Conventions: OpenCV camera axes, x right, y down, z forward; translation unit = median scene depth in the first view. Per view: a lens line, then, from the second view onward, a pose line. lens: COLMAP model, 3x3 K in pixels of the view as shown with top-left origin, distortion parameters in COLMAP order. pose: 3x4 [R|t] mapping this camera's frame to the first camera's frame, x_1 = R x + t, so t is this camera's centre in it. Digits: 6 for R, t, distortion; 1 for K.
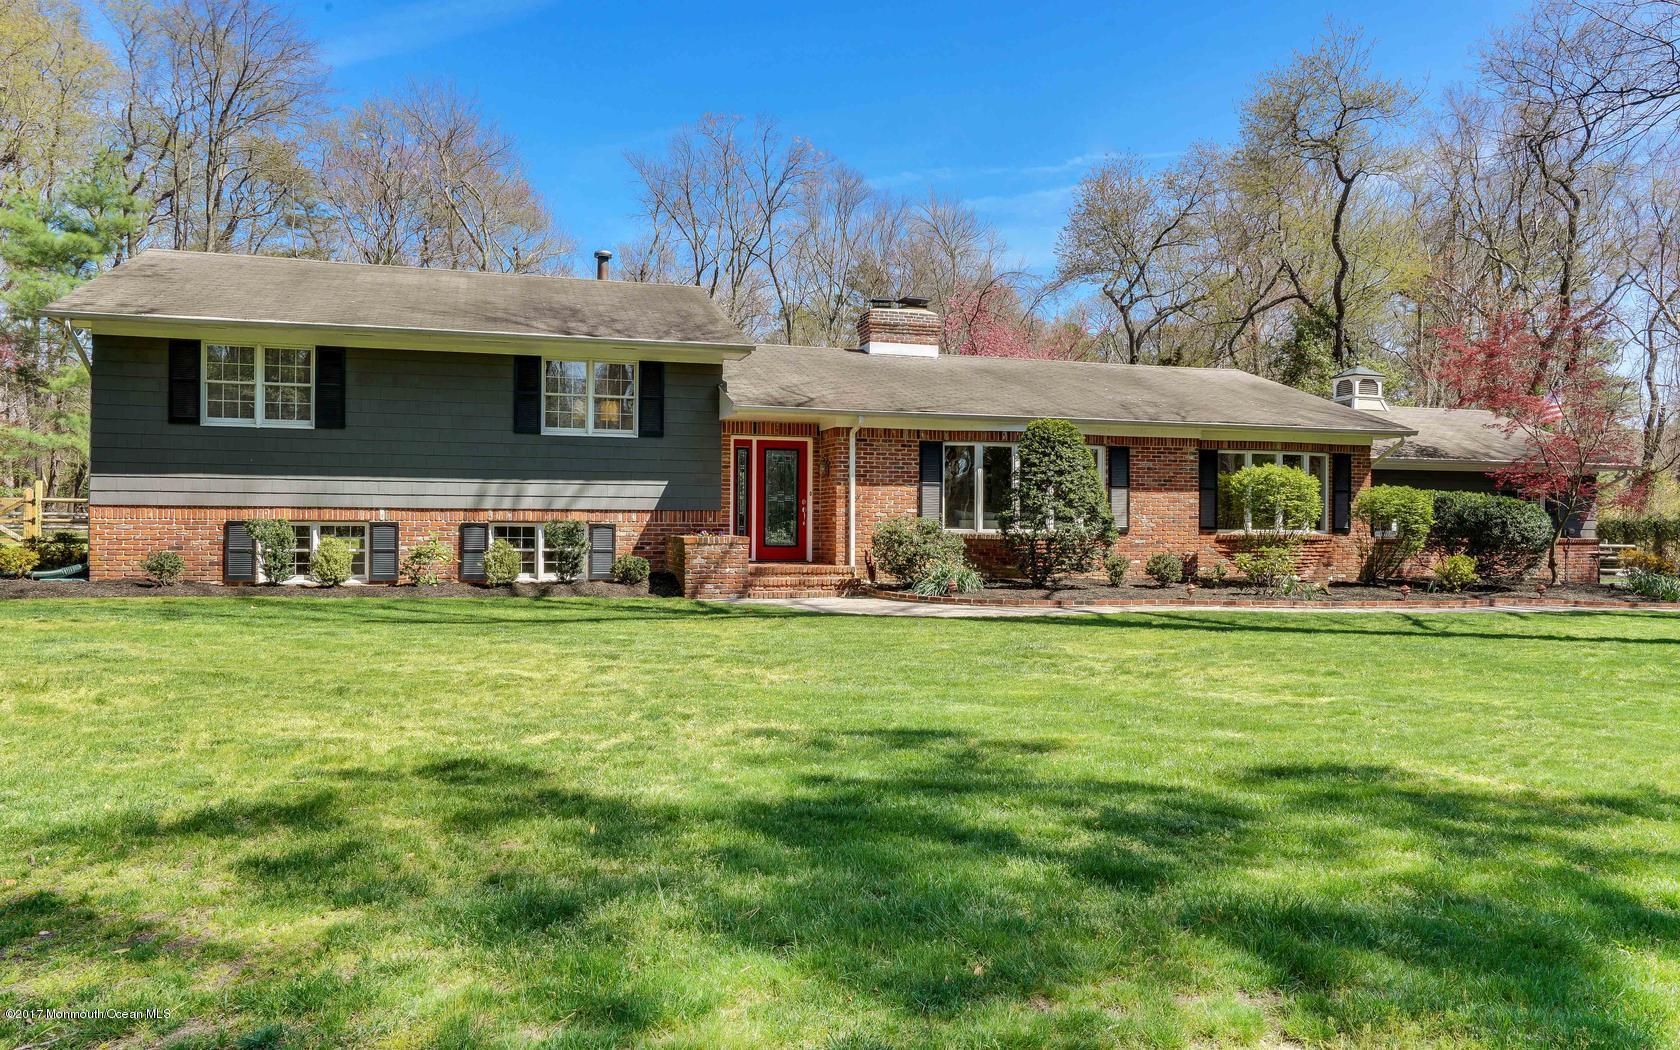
lens RADIAL K [[1106.4, 0, 840.4], [0, 1106.4, 535.6], [0, 0, 1]] dist [0.002422, 0.000174]
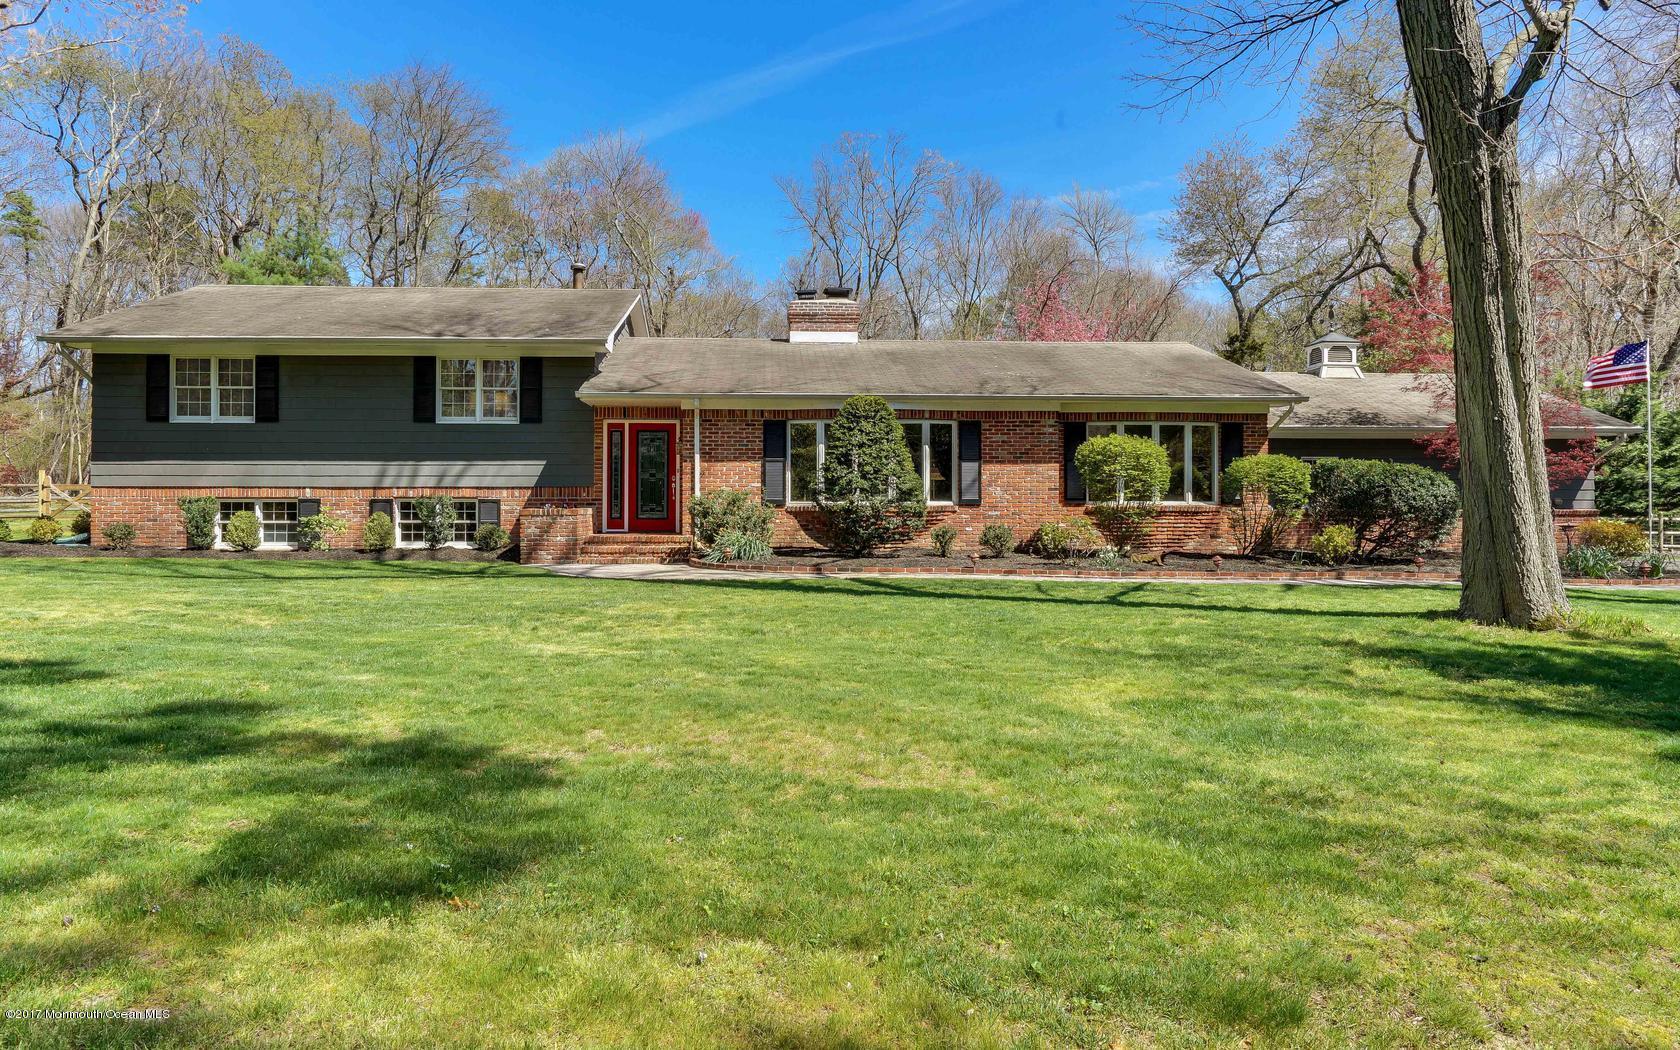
lens RADIAL K [[1010.2, 0, 840.0], [0, 1010.2, 525.0], [0, 0, 1]] dist [-0.000234, 0.000301]
pose [[0.970562, -0.001859, -0.240846, 0.386341], [0.003226, 0.999981, 0.005283, 0.011773], [0.240831, -0.005904, 0.970549, 0.063230]]
